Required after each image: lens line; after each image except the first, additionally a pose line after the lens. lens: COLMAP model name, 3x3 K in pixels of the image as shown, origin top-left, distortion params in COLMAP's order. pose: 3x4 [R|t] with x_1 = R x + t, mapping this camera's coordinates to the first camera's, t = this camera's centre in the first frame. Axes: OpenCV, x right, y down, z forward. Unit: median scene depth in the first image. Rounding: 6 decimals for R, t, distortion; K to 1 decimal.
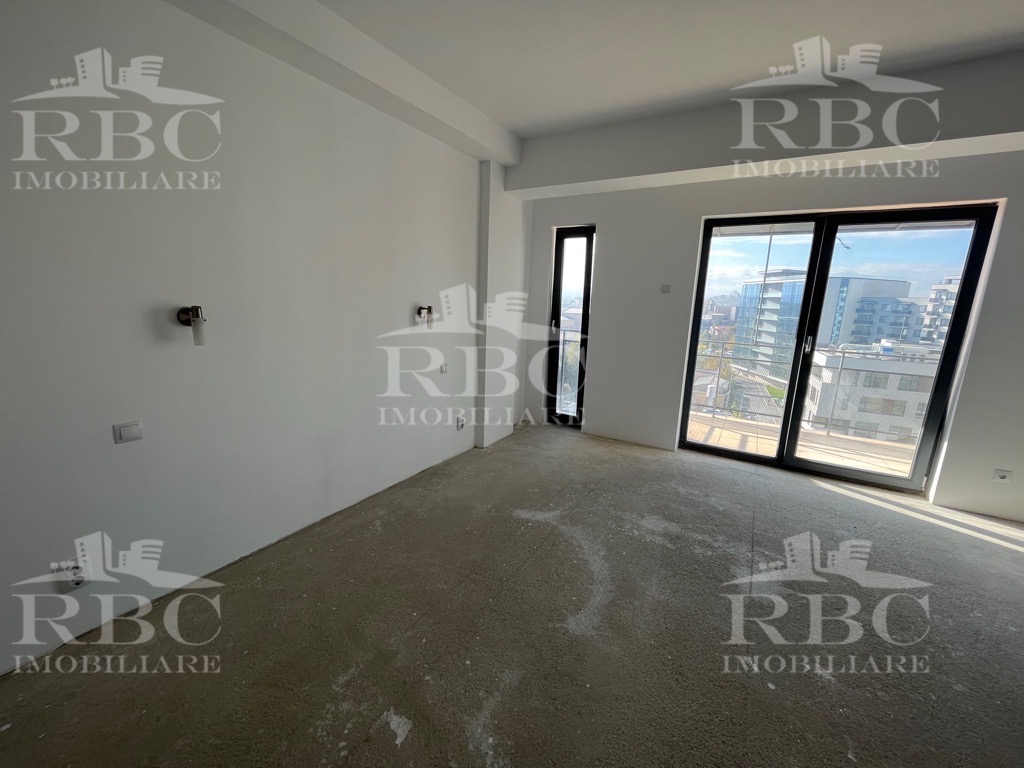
lens RADIAL K [[413.2, 0, 513.0], [0, 413.2, 382.5], [0, 0, 1]] dist [-0.001791, -0.000320]
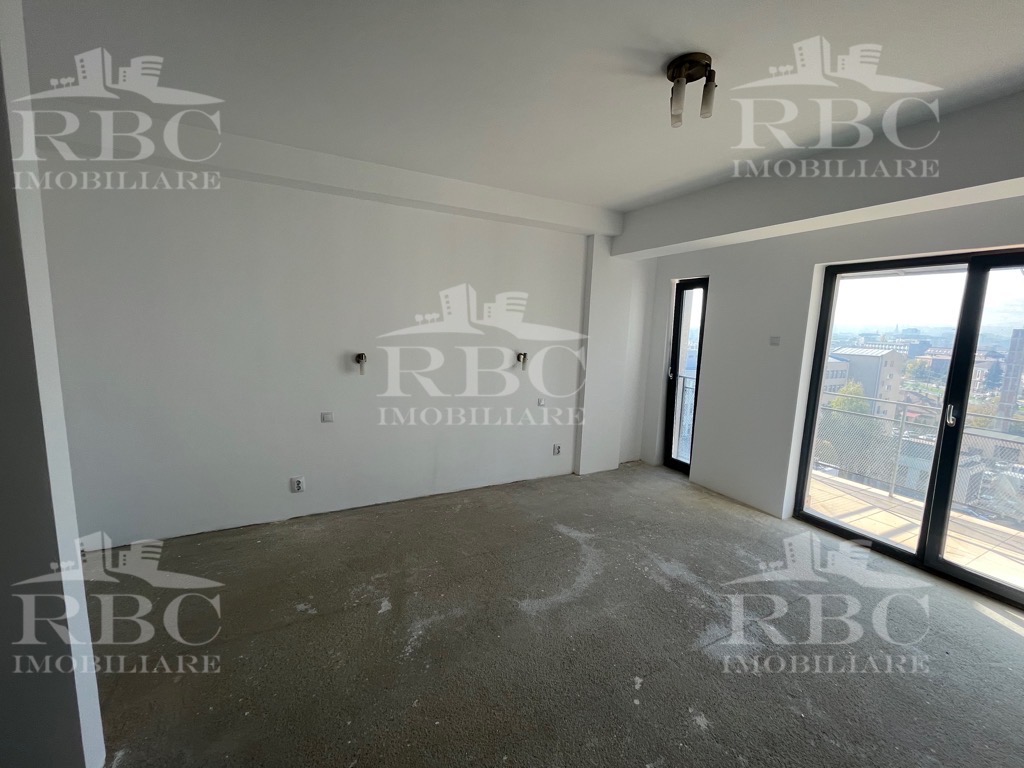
lens RADIAL K [[413.2, 0, 513.0], [0, 413.2, 382.5], [0, 0, 1]] dist [-0.001791, -0.000320]
pose [[0.851753, 0.068700, -0.519420, 0.381147], [-0.111217, 0.992481, -0.051107, -0.018650], [0.512003, 0.101299, 0.852990, -0.103560]]
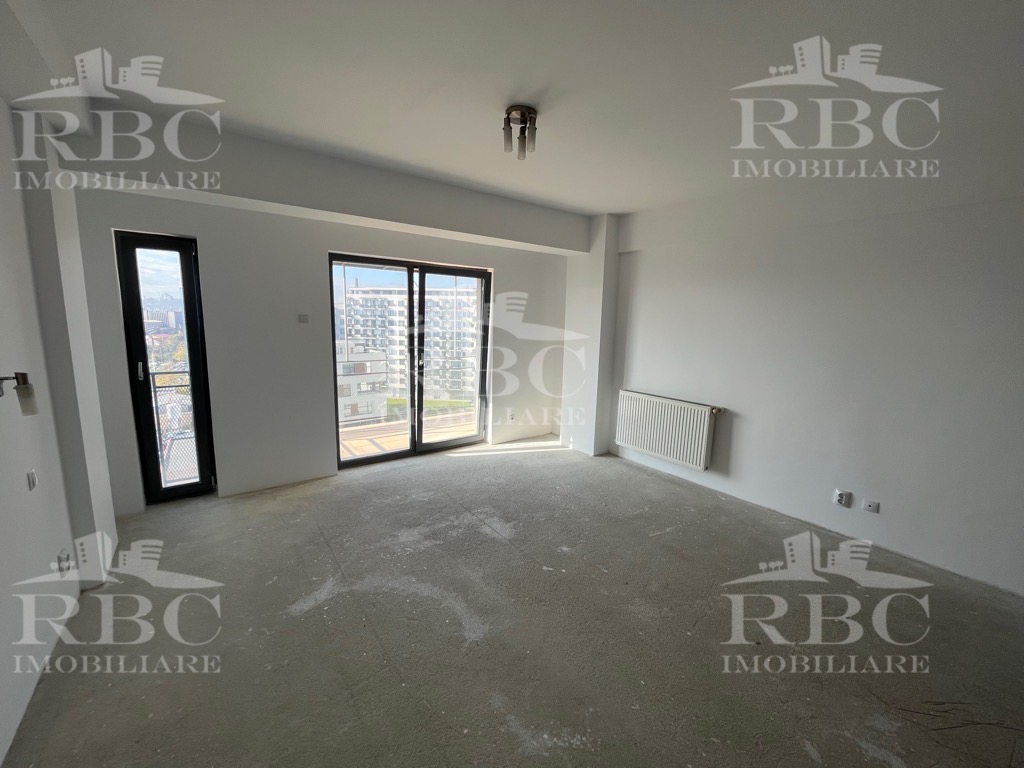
lens RADIAL K [[413.2, 0, 513.0], [0, 413.2, 382.5], [0, 0, 1]] dist [-0.001791, -0.000320]
pose [[0.385346, -0.167227, 0.907493, -0.373114], [0.175986, 0.978710, 0.105622, -0.099432], [-0.905835, 0.119005, 0.406571, 0.182190]]
